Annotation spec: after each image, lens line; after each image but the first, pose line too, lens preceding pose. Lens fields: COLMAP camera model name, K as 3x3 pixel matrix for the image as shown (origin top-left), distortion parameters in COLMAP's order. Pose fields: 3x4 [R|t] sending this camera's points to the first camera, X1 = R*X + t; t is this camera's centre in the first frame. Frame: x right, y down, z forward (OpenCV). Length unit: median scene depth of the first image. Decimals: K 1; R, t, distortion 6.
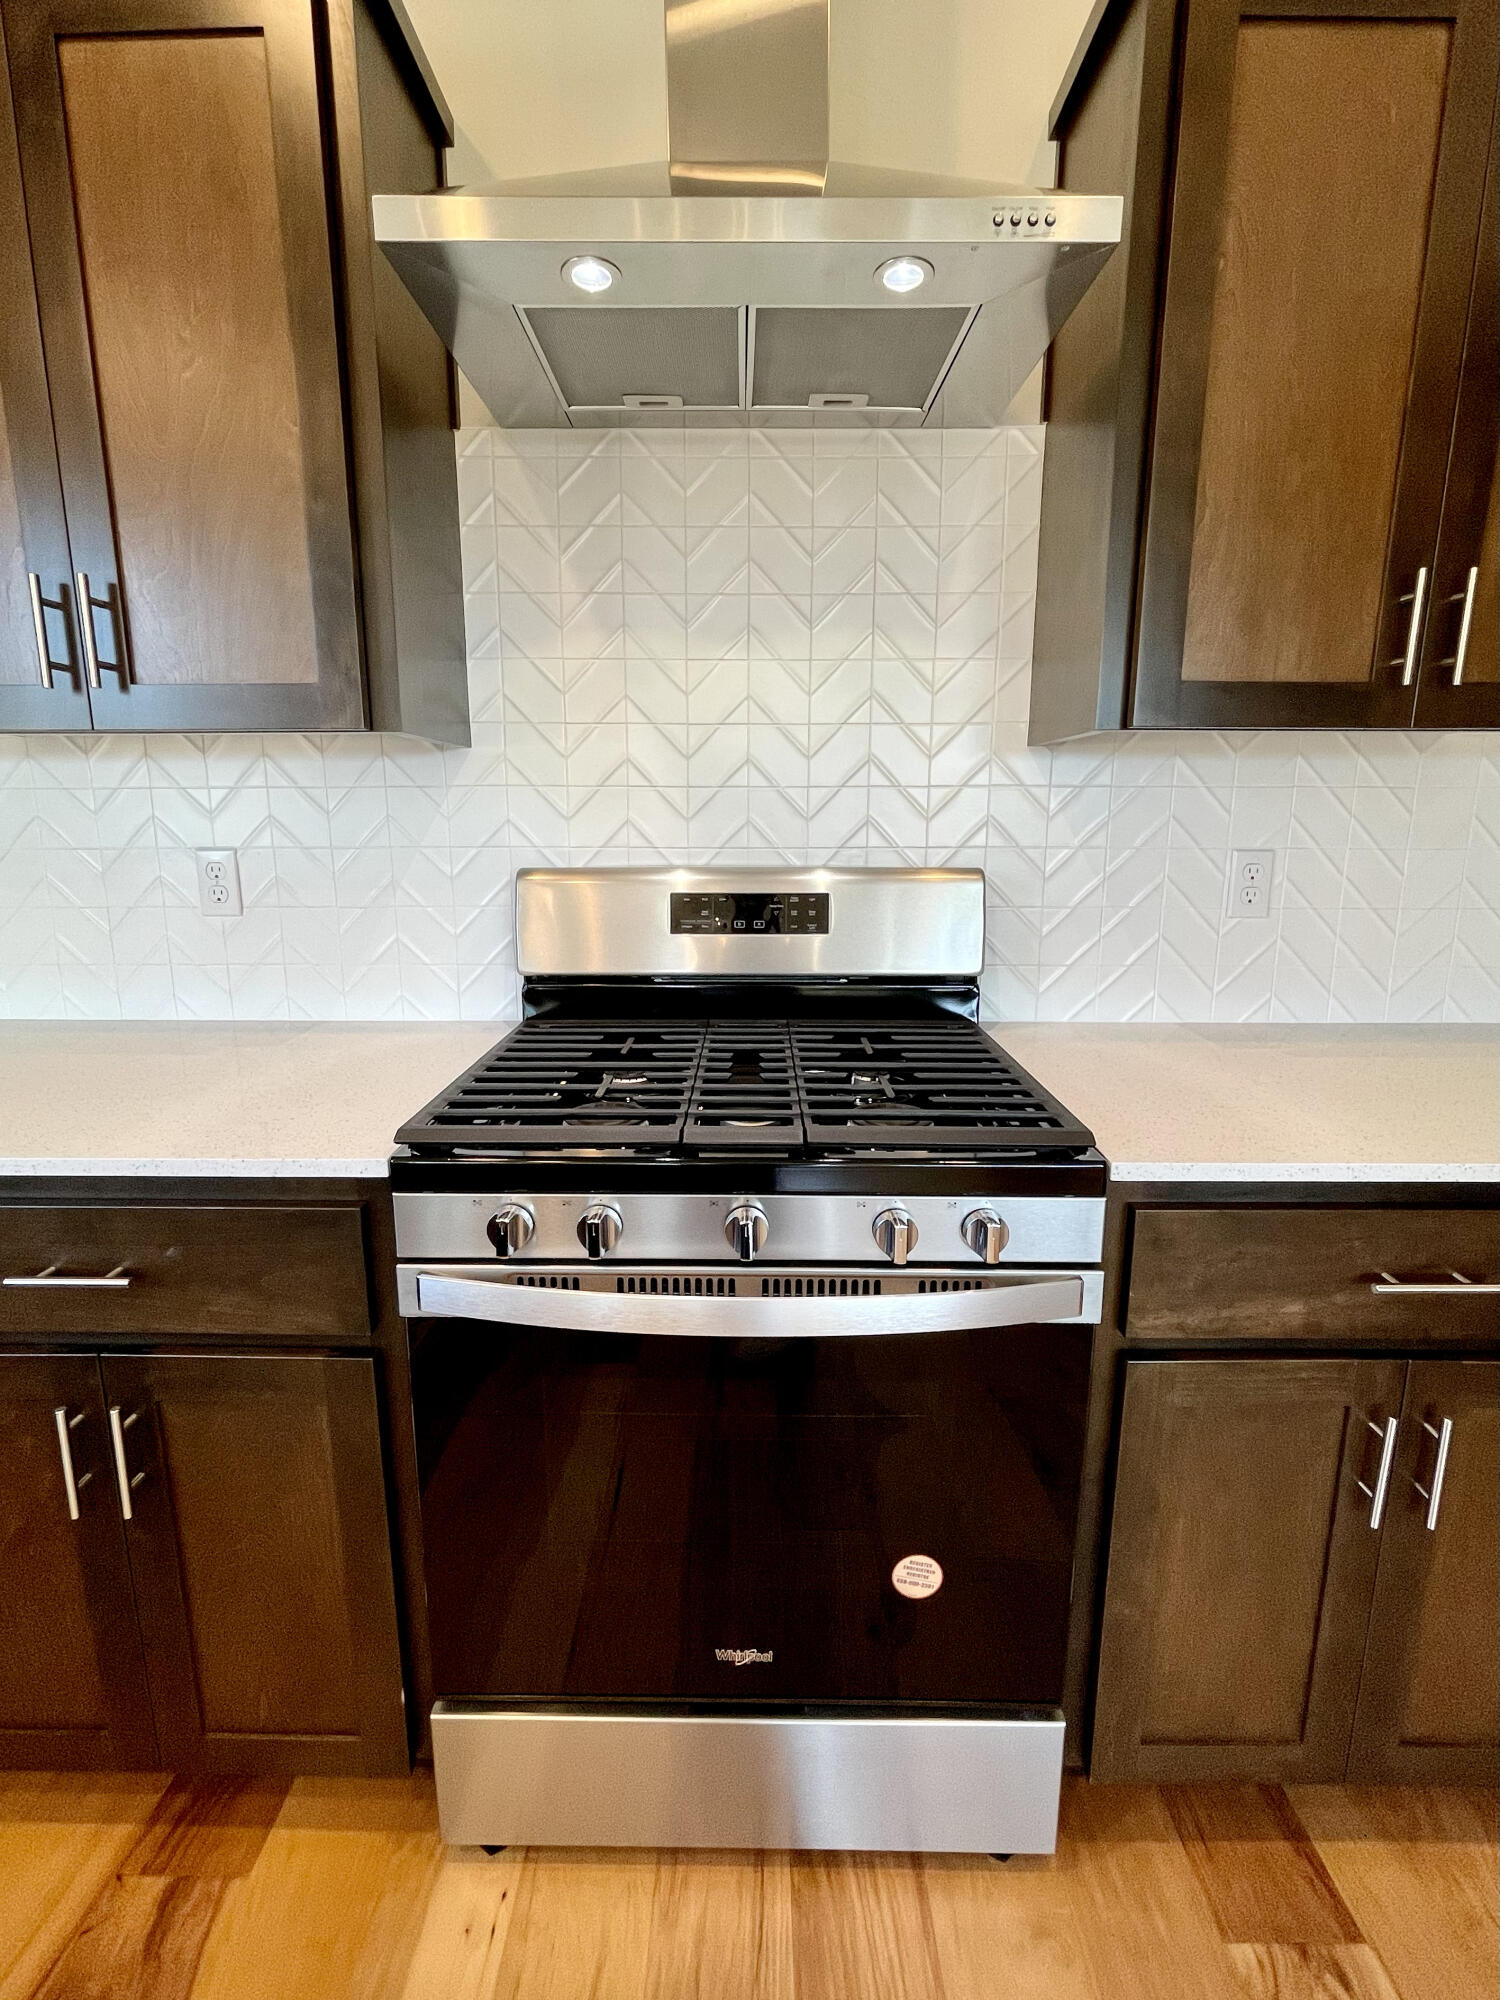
lens RADIAL K [[924.4, 0, 750.0], [0, 924.4, 1000.0], [0, 0, 1]] dist [-0.002072, 0.000265]
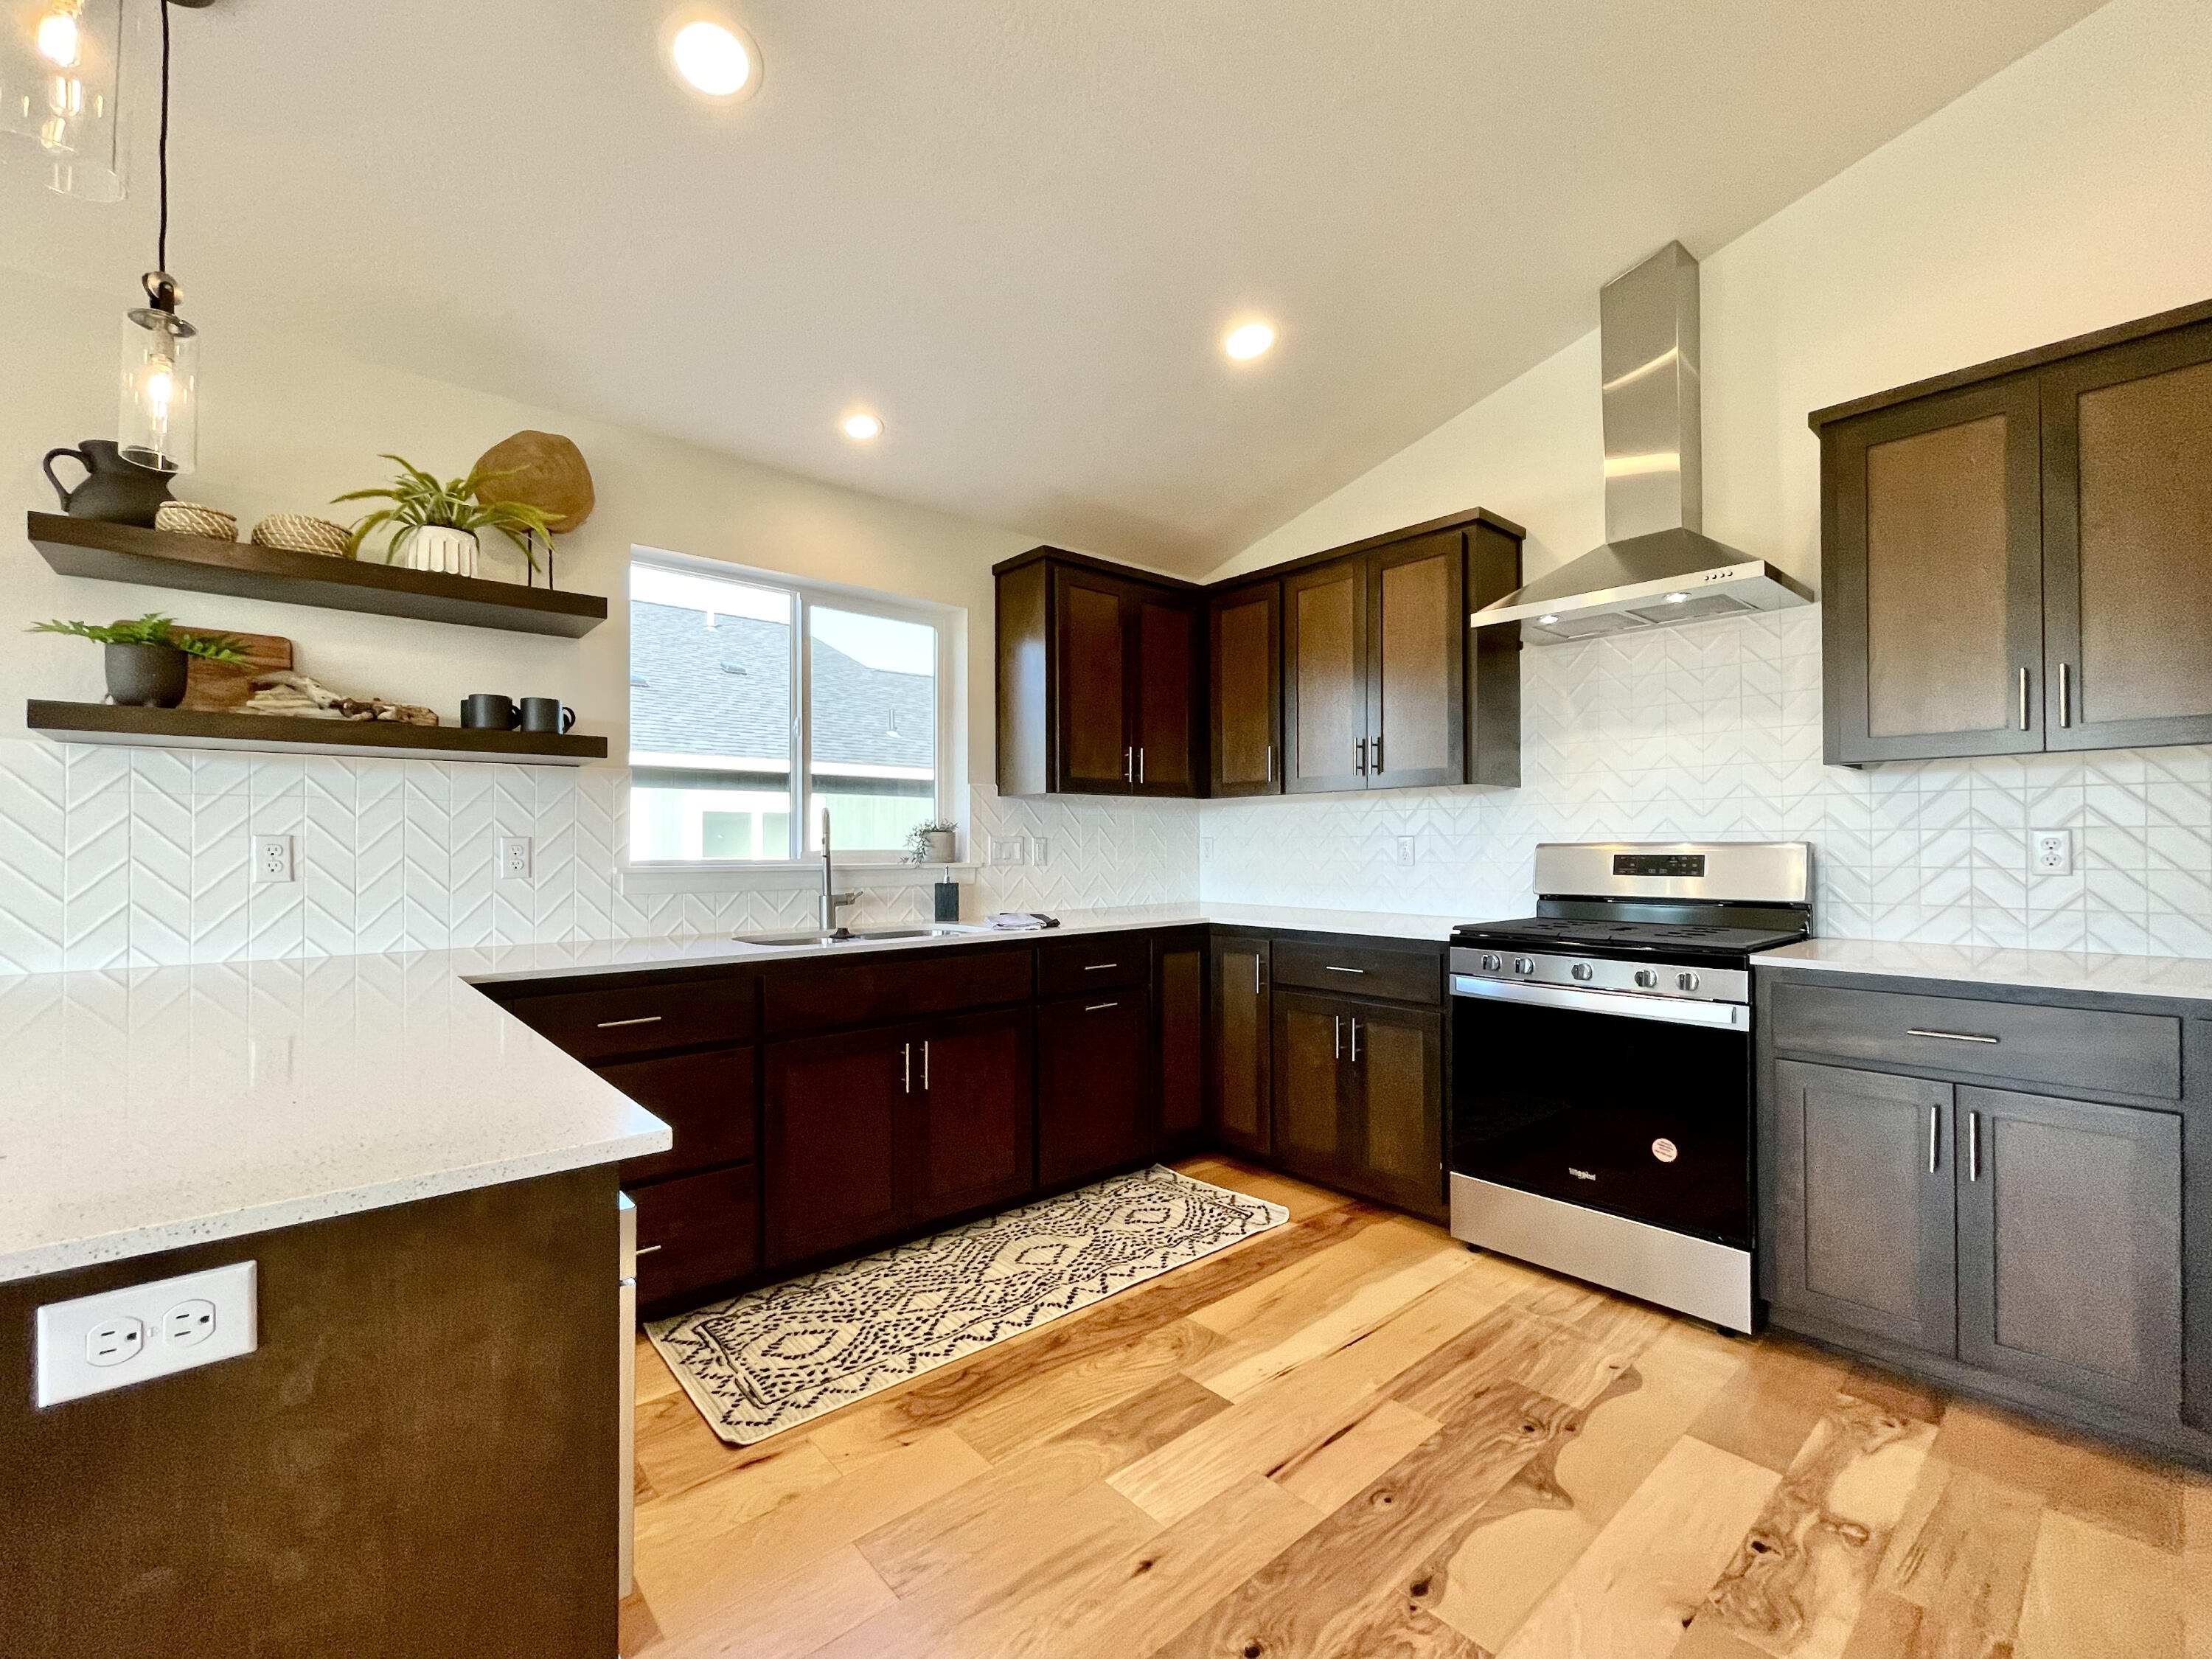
lens RADIAL K [[909.1, 0, 1096.5], [0, 909.1, 823.3], [0, 0, 1]] dist [-0.000594, -0.000015]
pose [[0.653378, -0.019443, -0.756782, 0.799777], [-0.145377, 0.977842, -0.150636, 0.328092], [0.742942, 0.208441, 0.636074, -1.290182]]
